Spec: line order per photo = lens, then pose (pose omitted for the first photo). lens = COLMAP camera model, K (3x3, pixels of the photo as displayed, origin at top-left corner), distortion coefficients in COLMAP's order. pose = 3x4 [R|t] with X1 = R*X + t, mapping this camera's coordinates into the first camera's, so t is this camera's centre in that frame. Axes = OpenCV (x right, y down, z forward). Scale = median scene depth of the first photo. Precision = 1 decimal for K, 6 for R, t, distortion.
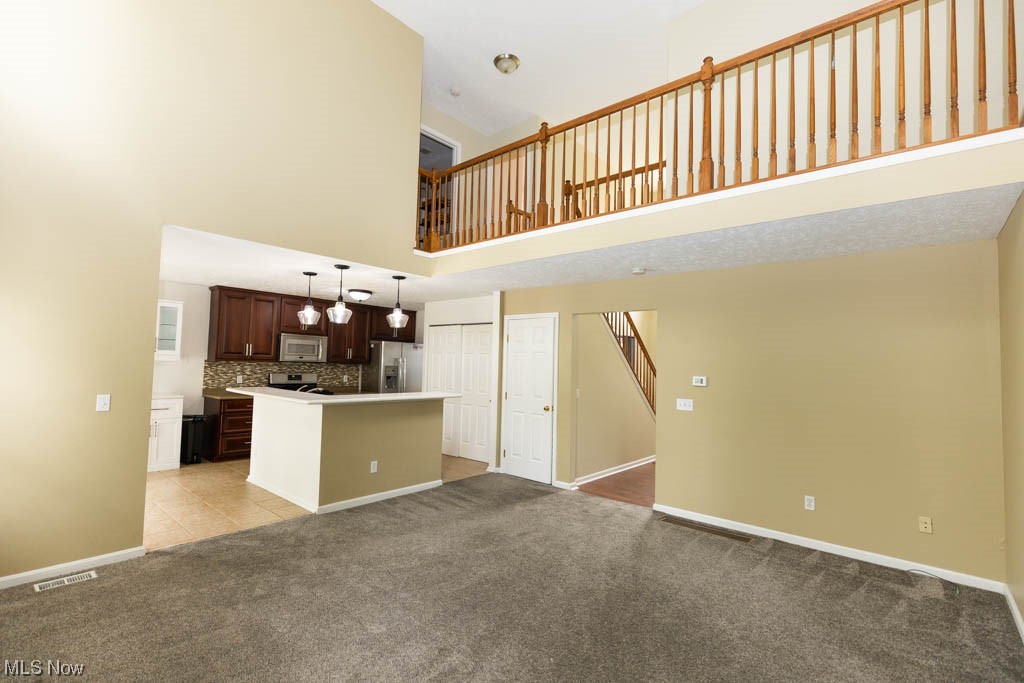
lens RADIAL K [[466.9, 0, 503.0], [0, 466.9, 342.6], [0, 0, 1]] dist [0.011629, 0.000256]
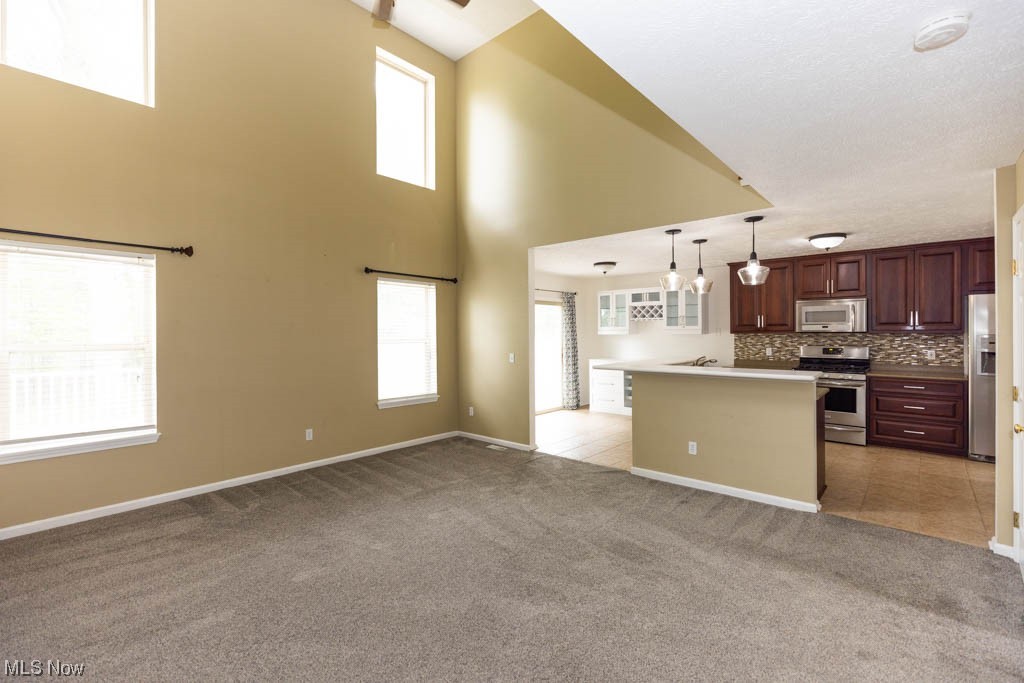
lens RADIAL K [[457.0, 0, 503.4], [0, 457.0, 334.4], [0, 0, 1]] dist [0.012703, 0.000034]
pose [[-0.008802, -0.022302, -0.999713, 0.417154], [0.052969, 0.998337, -0.022737, 0.034895], [0.998557, -0.053154, -0.007607, 0.456138]]
